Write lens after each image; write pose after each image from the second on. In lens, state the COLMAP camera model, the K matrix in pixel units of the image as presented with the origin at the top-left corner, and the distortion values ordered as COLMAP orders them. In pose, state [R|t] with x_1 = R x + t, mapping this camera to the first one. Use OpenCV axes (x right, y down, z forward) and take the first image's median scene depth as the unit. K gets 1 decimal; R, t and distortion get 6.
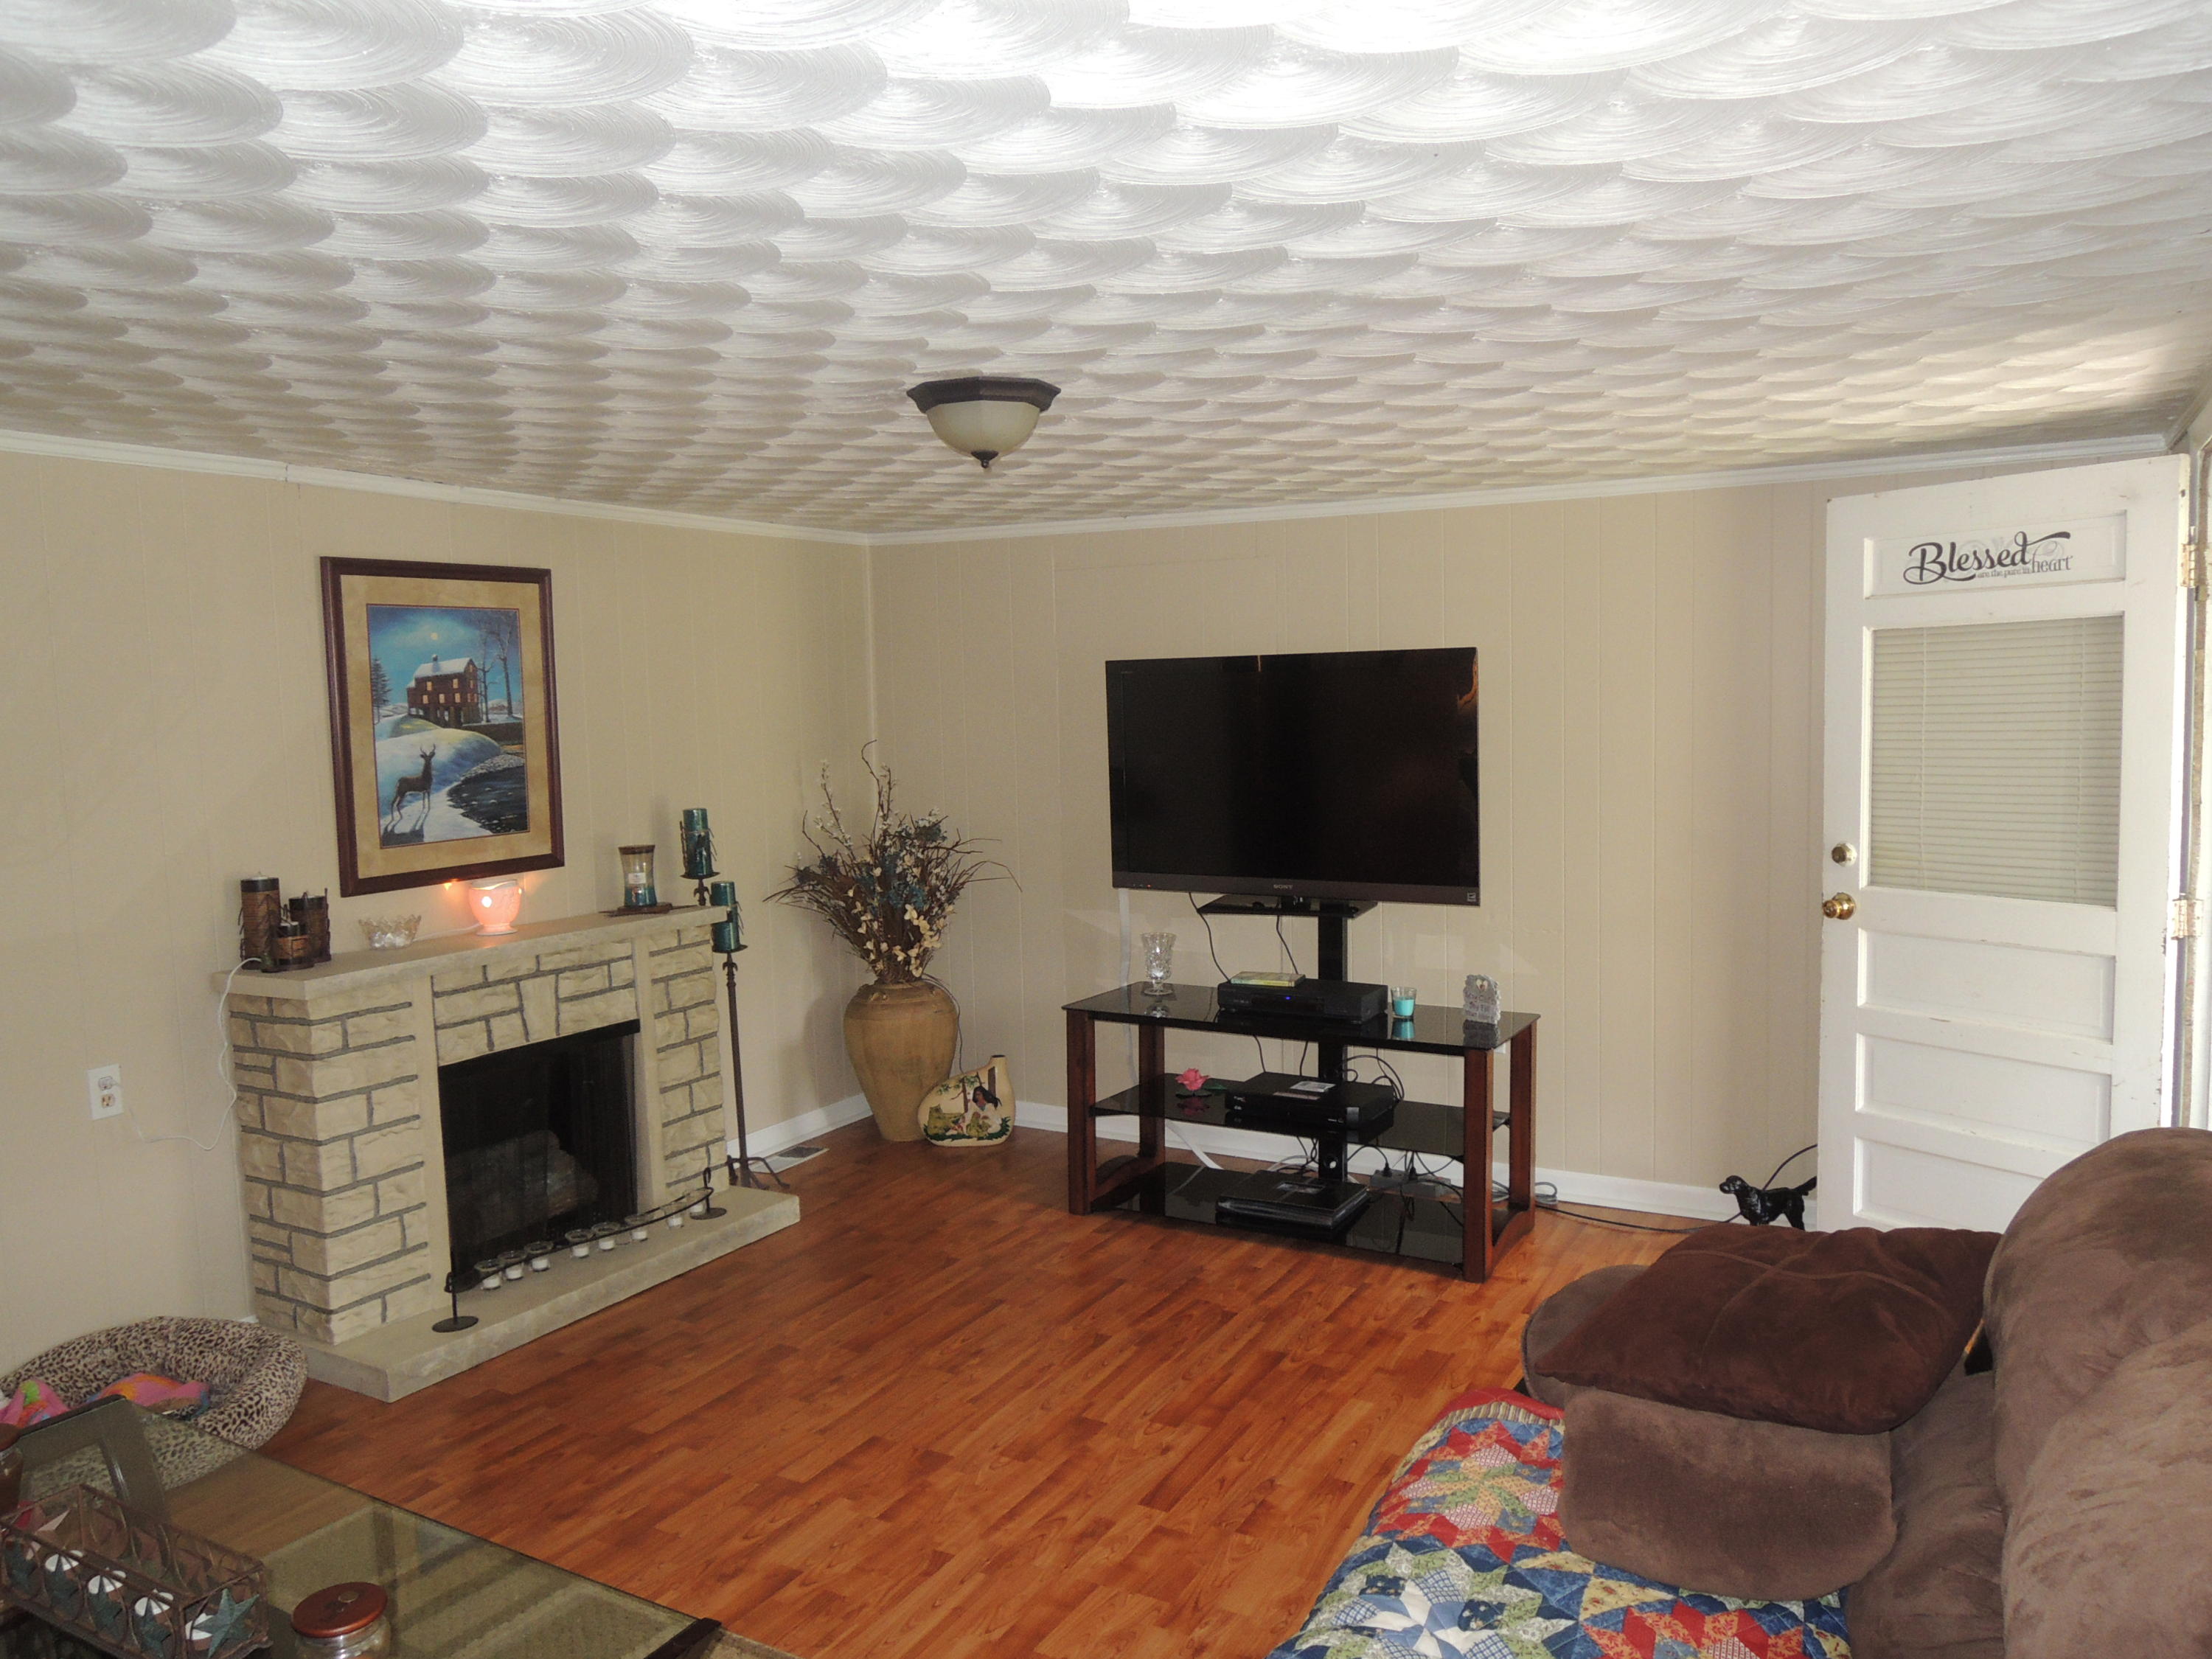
lens RADIAL K [[1566.1, 0, 1102.4], [0, 1566.1, 810.3], [0, 0, 1]] dist [-0.027439, -0.003088]
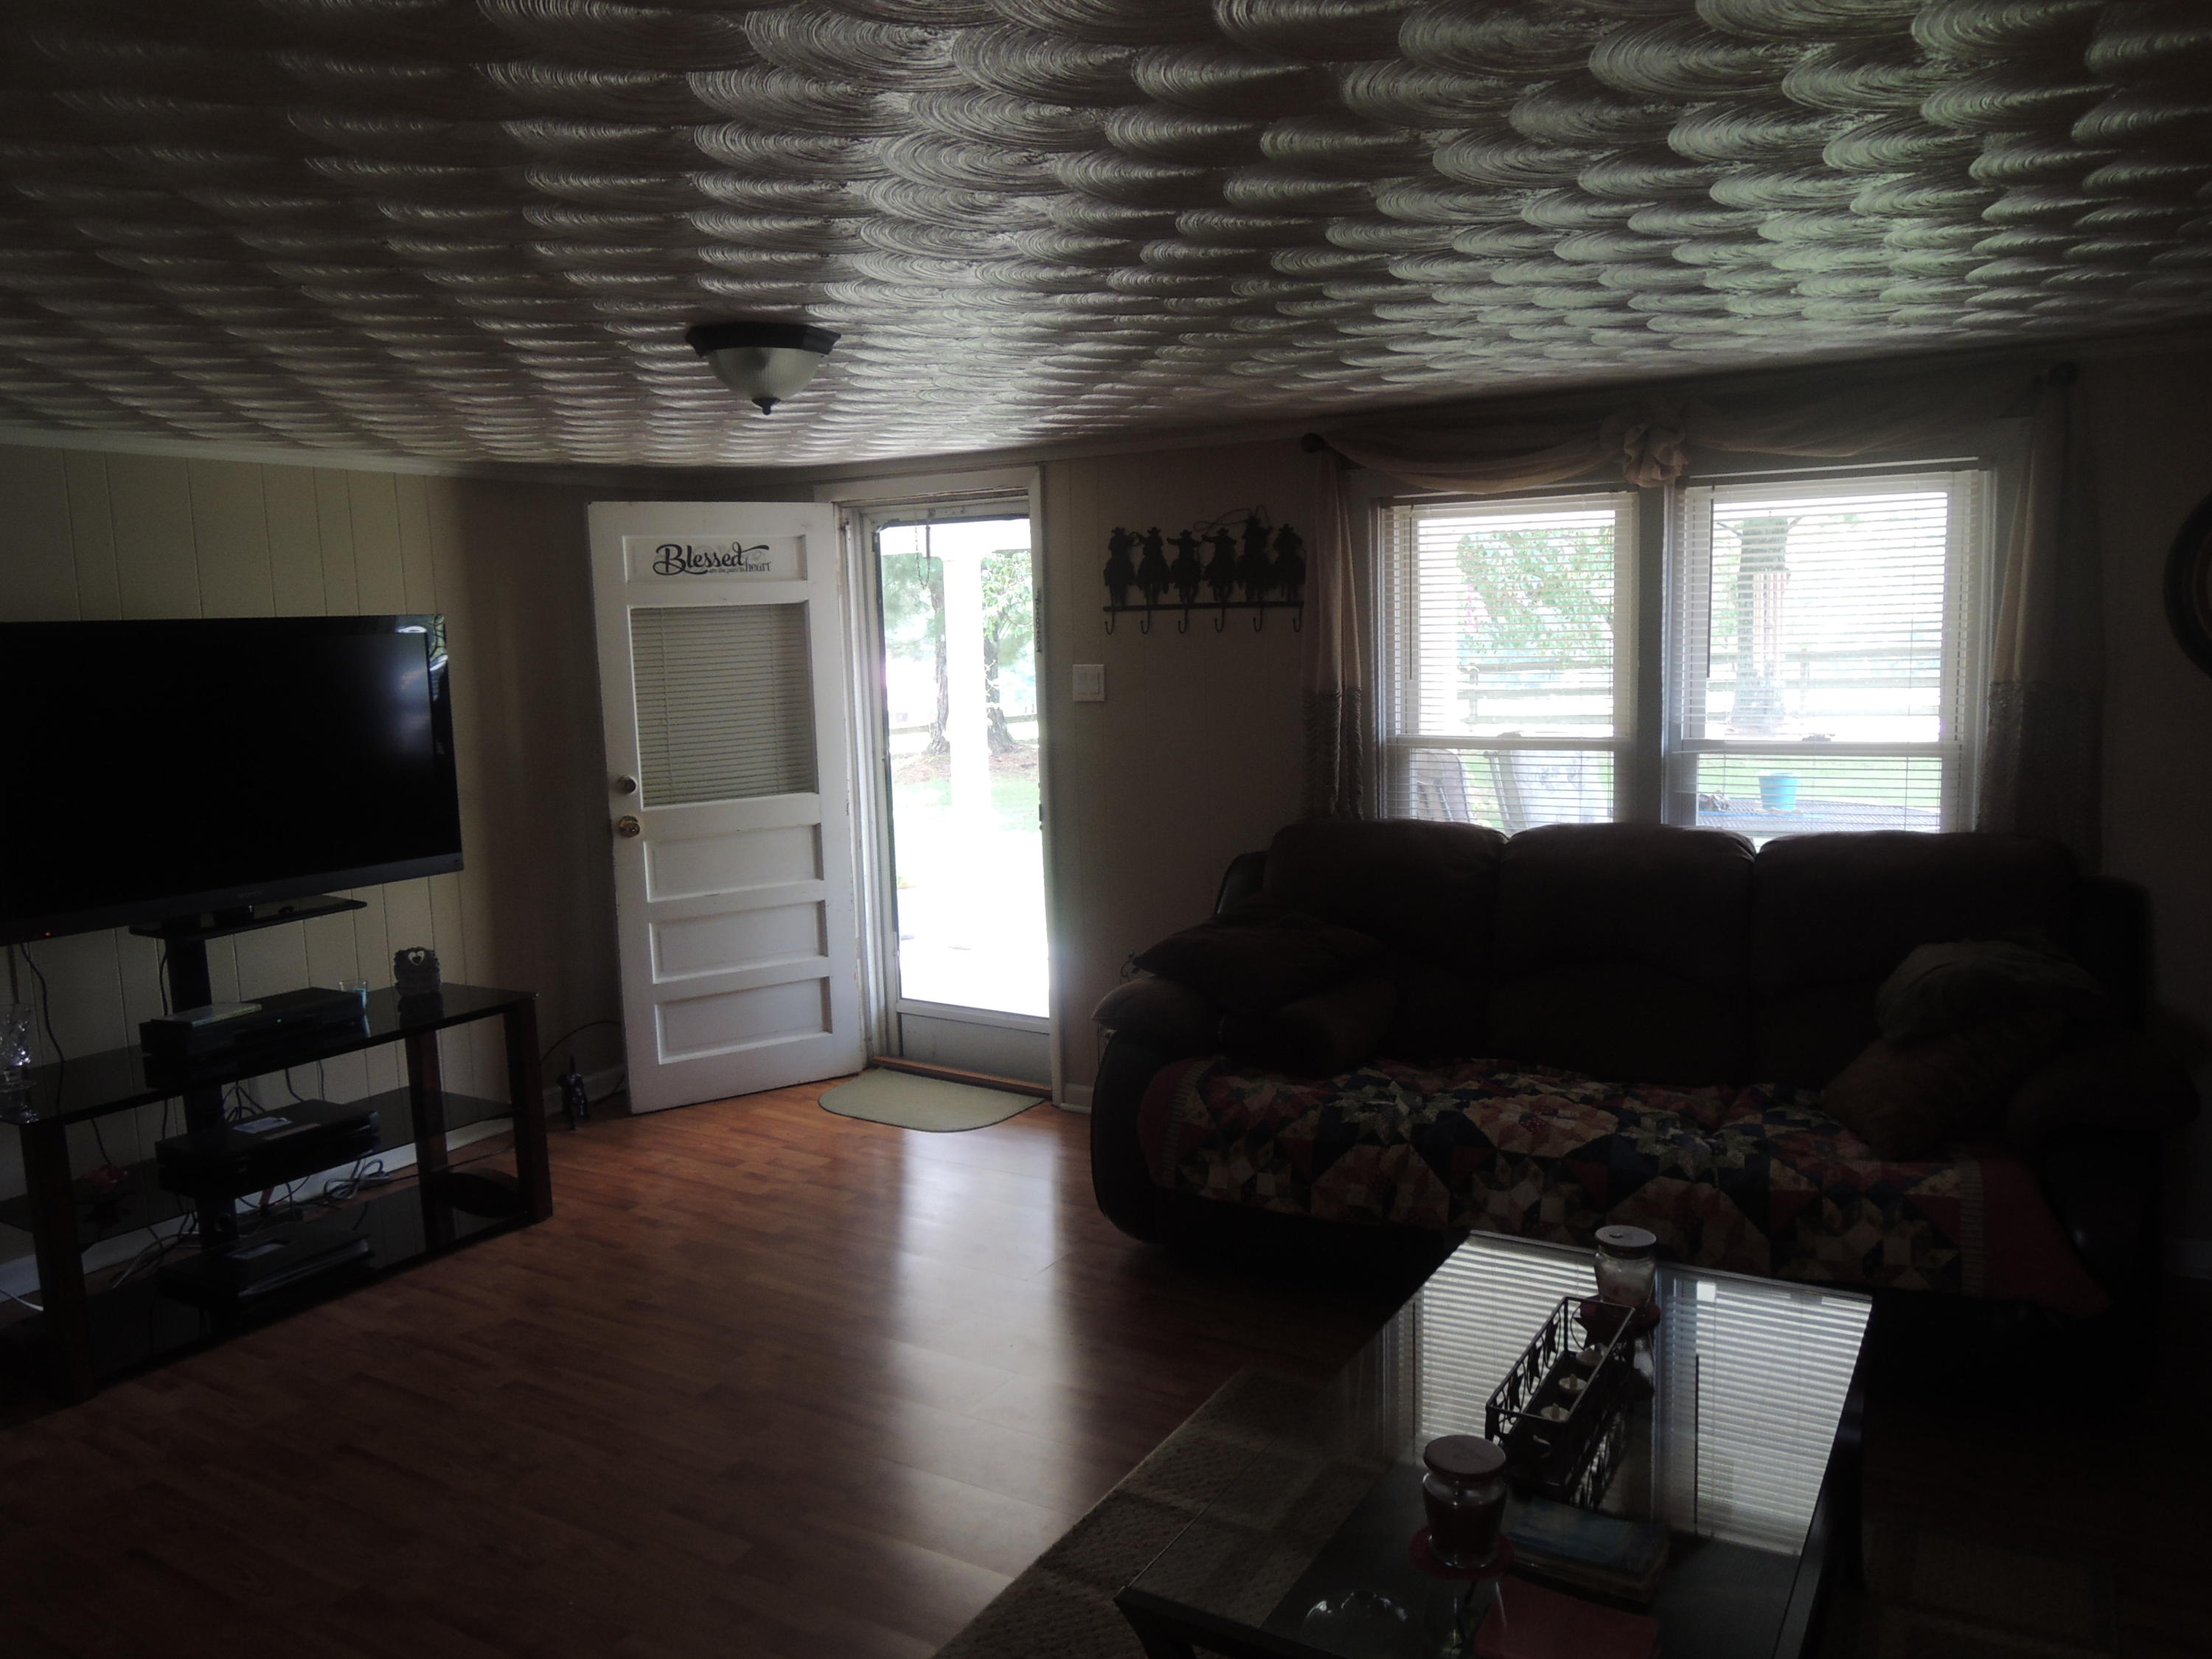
lens RADIAL K [[1566.1, 0, 1102.4], [0, 1566.1, 810.3], [0, 0, 1]] dist [-0.027439, -0.003088]
pose [[0.042145, -0.098177, 0.994276, -0.793195], [0.106400, 0.989942, 0.093239, -0.030053], [-0.993430, 0.101861, 0.052167, 0.564520]]
